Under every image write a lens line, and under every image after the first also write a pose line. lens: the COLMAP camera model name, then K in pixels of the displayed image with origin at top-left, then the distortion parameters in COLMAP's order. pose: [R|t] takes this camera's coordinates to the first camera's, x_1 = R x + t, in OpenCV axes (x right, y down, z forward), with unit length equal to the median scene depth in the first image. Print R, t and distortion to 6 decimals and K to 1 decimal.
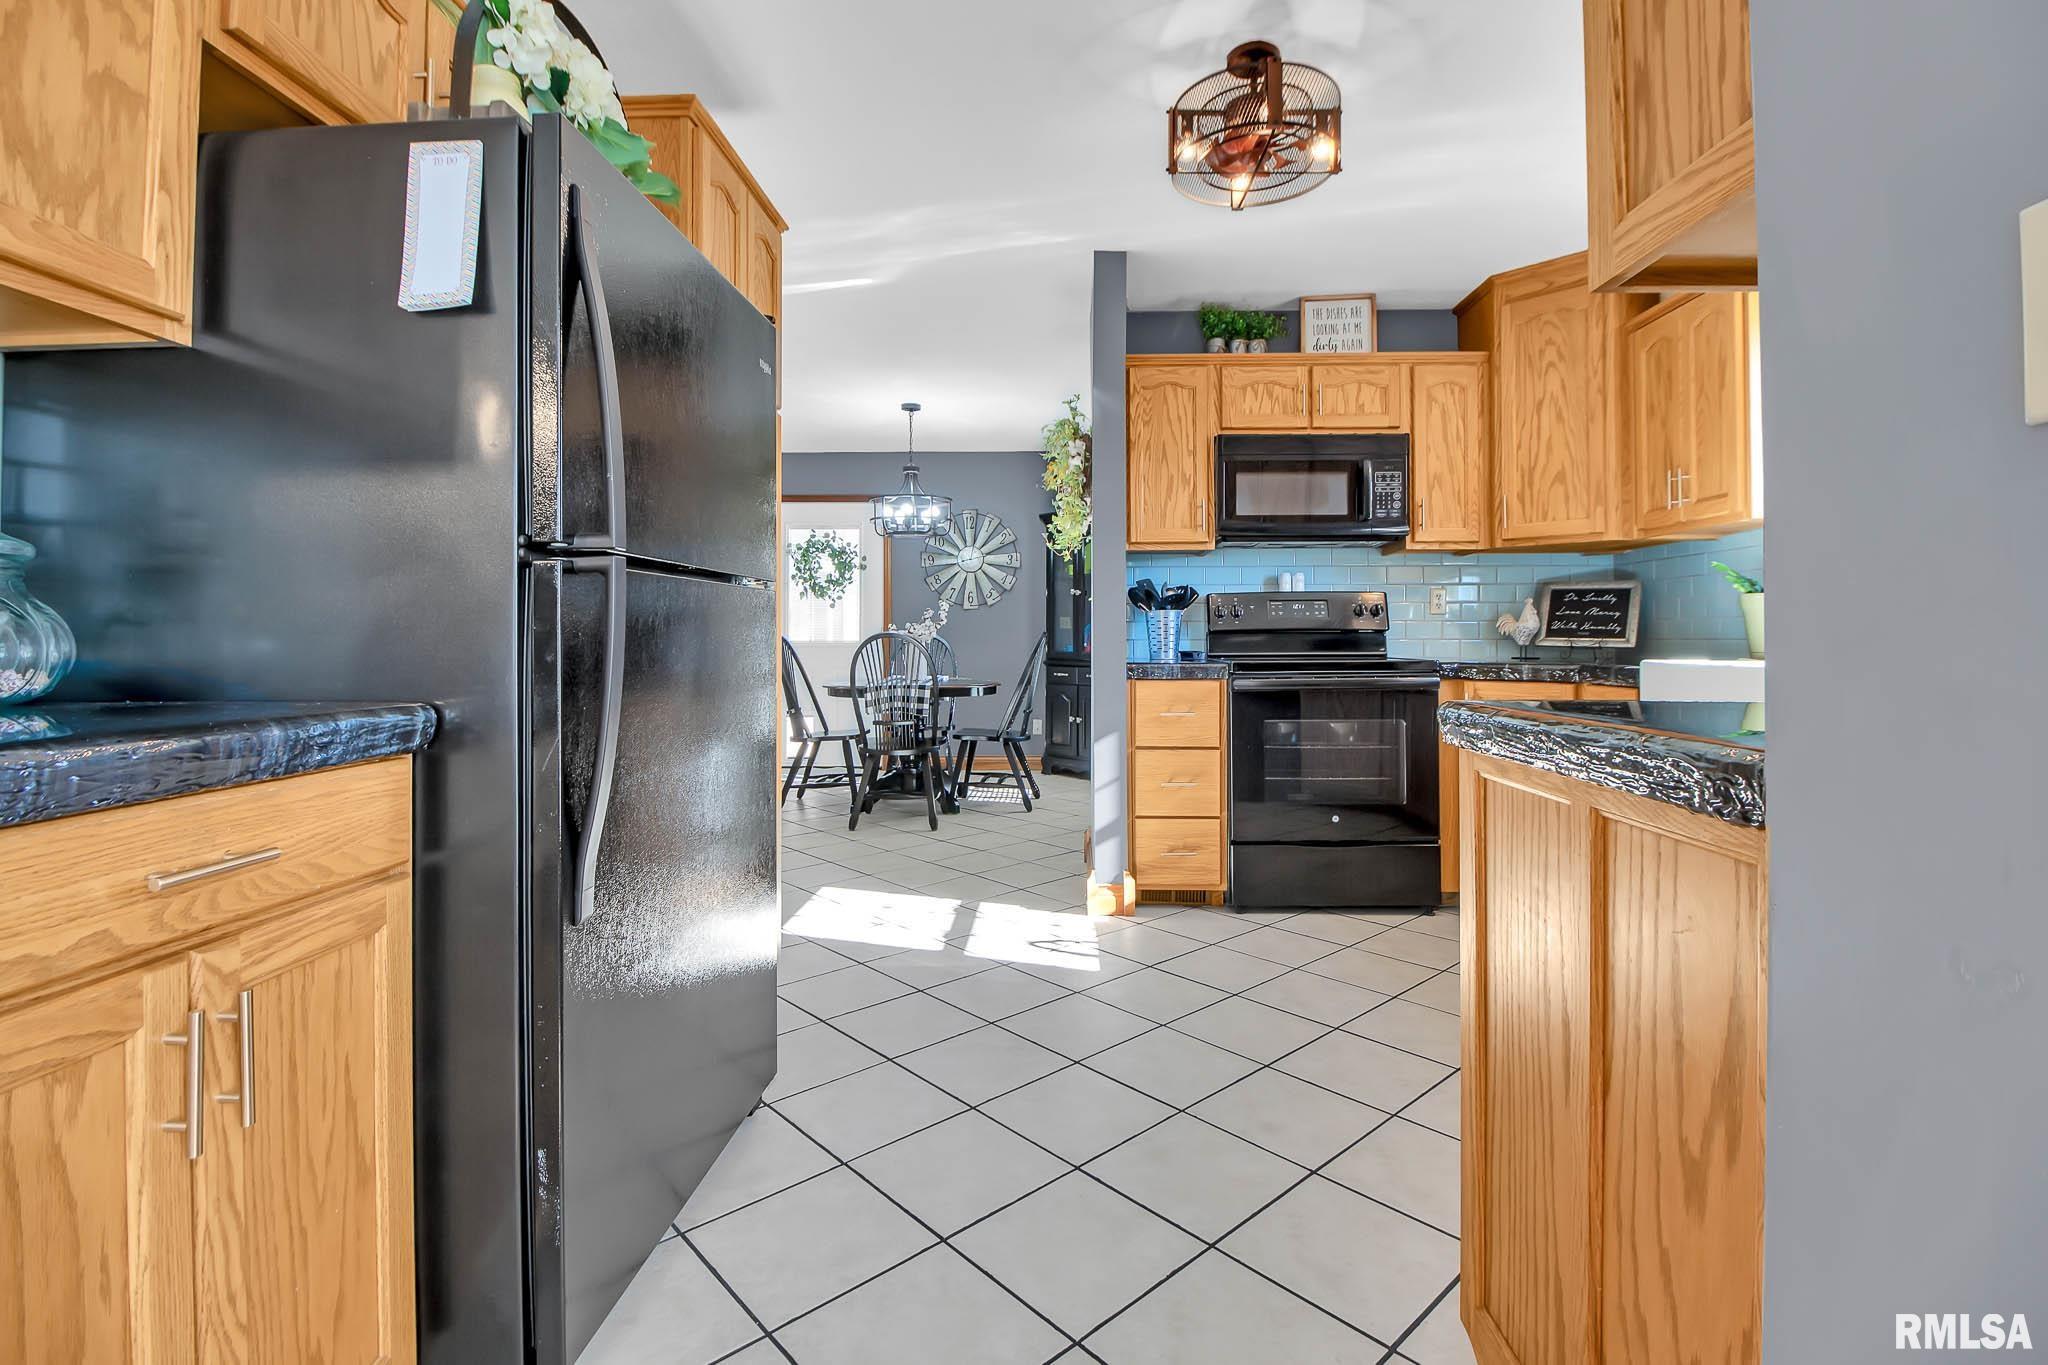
lens RADIAL K [[940.2, 0, 1038.8], [0, 940.2, 639.1], [0, 0, 1]] dist [-0.031267, -0.001562]
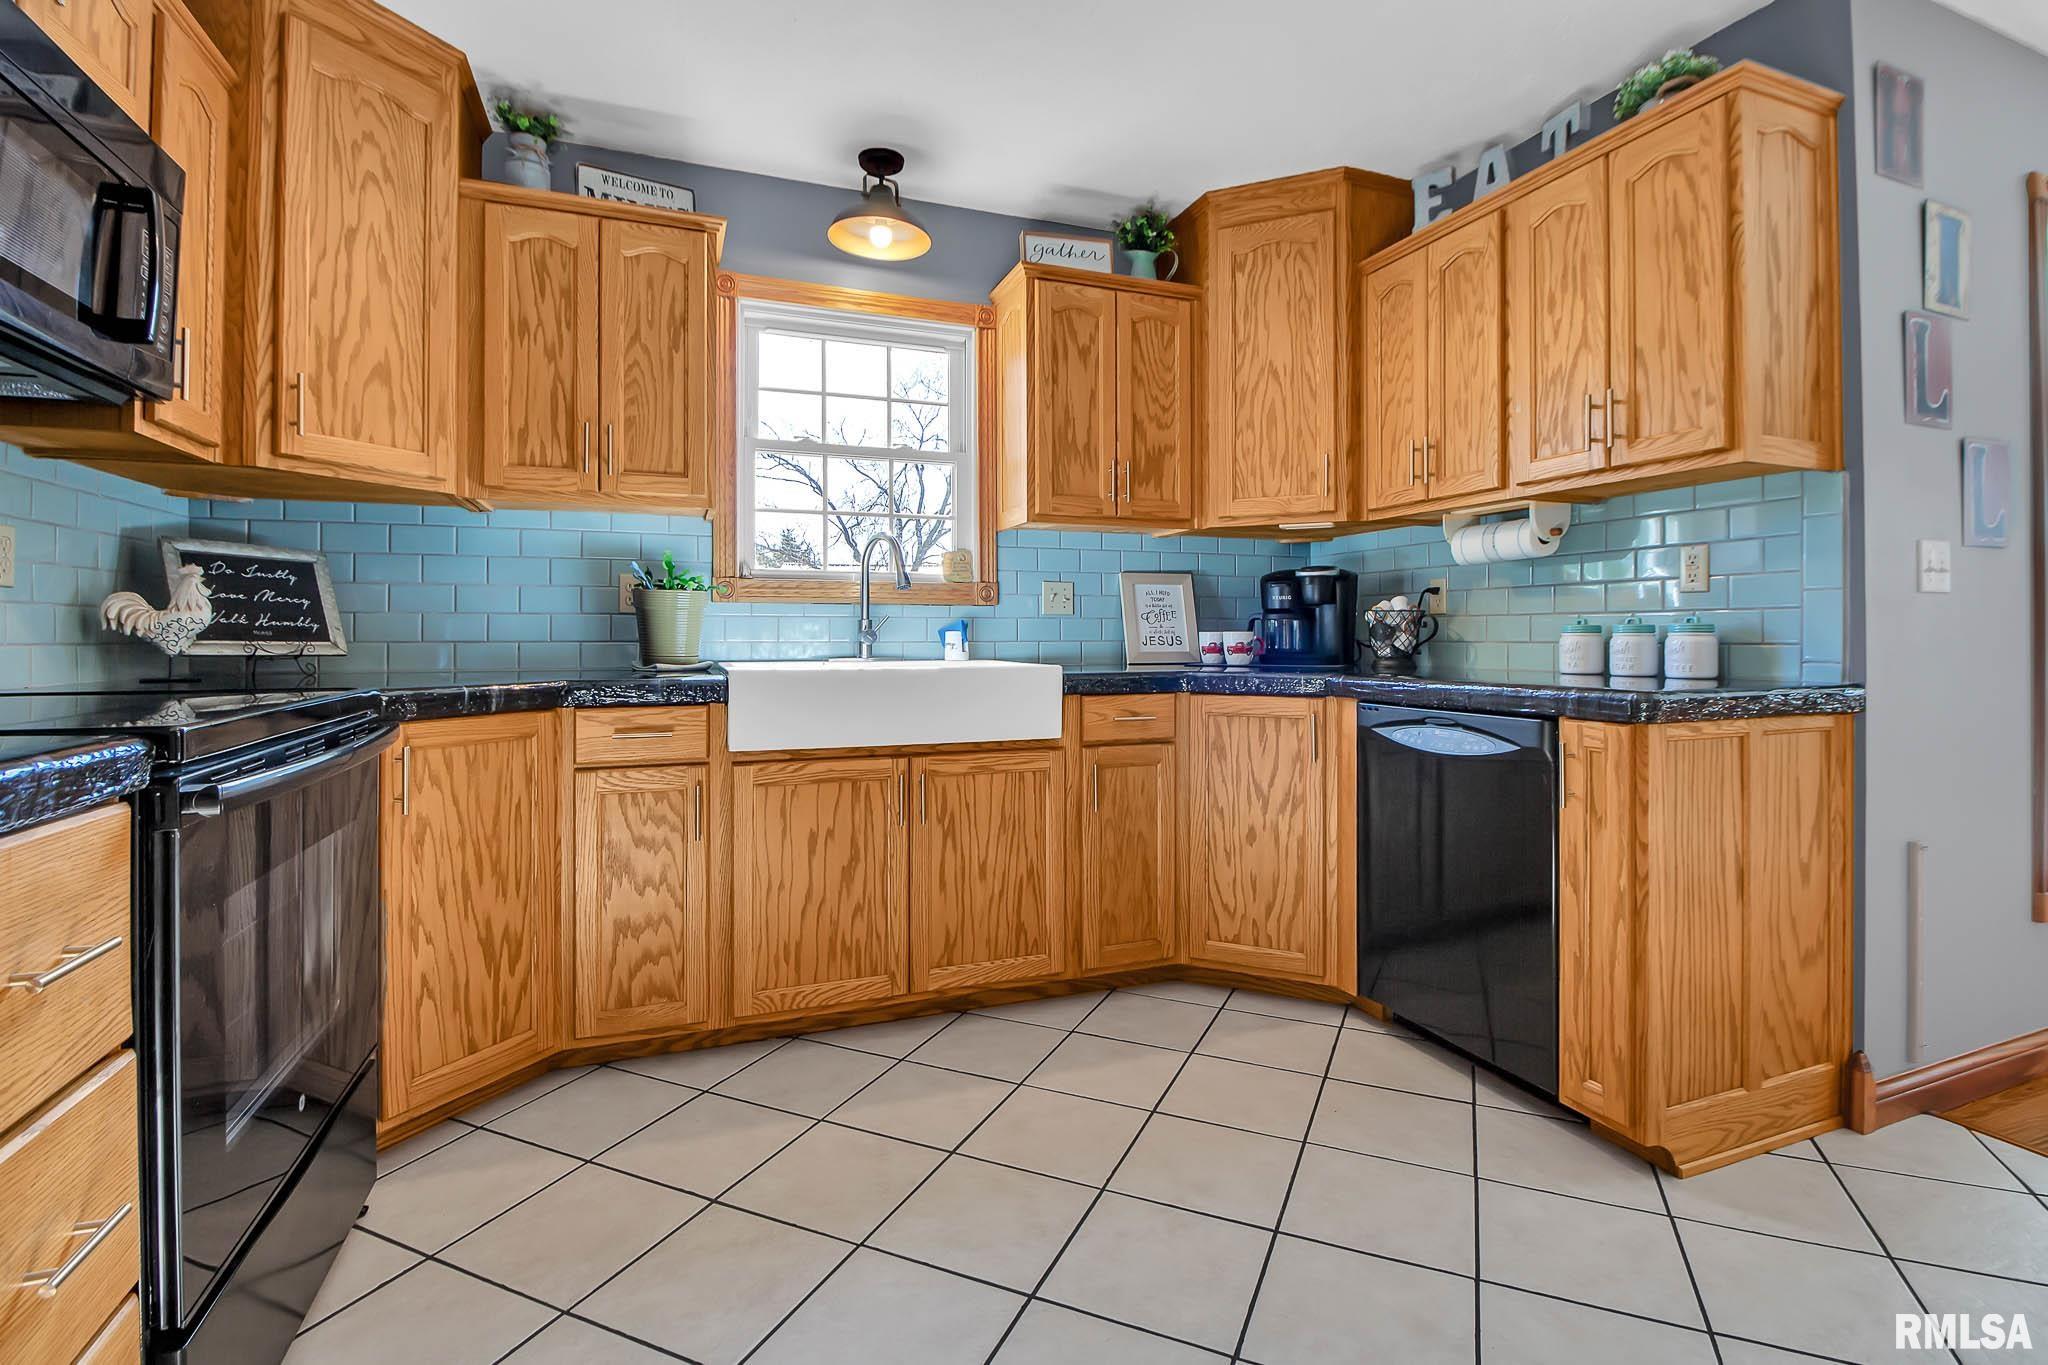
lens RADIAL K [[940.2, 0, 1029.8], [0, 940.2, 650.3], [0, 0, 1]] dist [-0.031267, -0.001562]
pose [[-0.394024, -0.009955, 0.919046, -0.138068], [-0.001338, 0.999946, 0.010257, -0.001676], [-0.919099, 0.002812, -0.394017, 0.770498]]
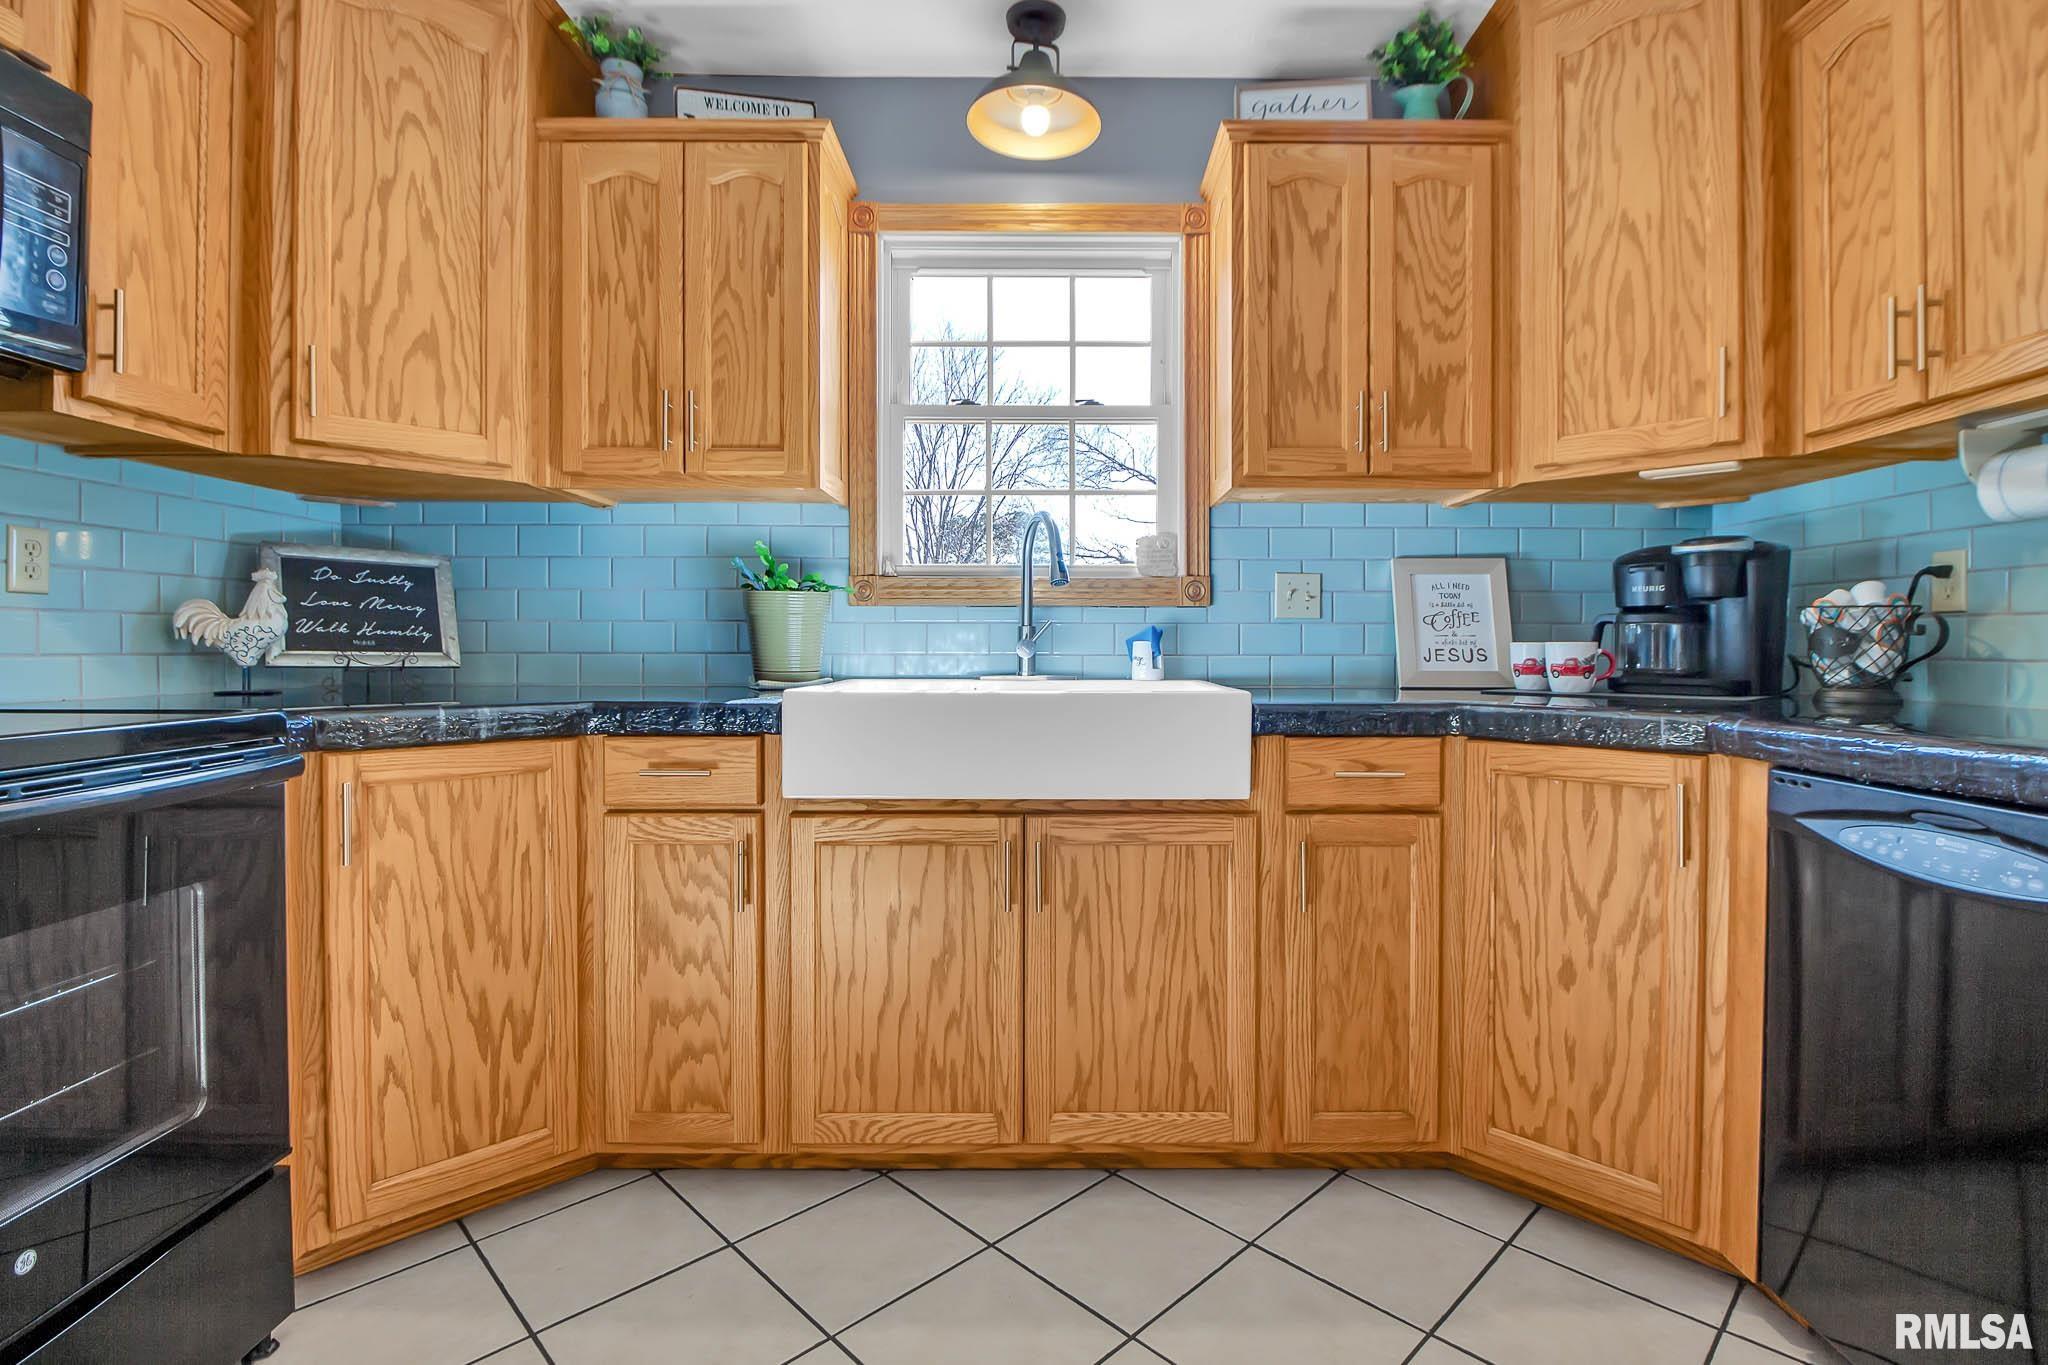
lens RADIAL K [[965.5, 0, 1042.3], [0, 965.5, 665.8], [0, 0, 1]] dist [-0.015176, -0.007426]
pose [[-0.048399, -0.015662, 0.998705, 0.004160], [-0.005090, 0.999868, 0.015433, -0.003183], [-0.998815, -0.004336, -0.048472, 0.615428]]
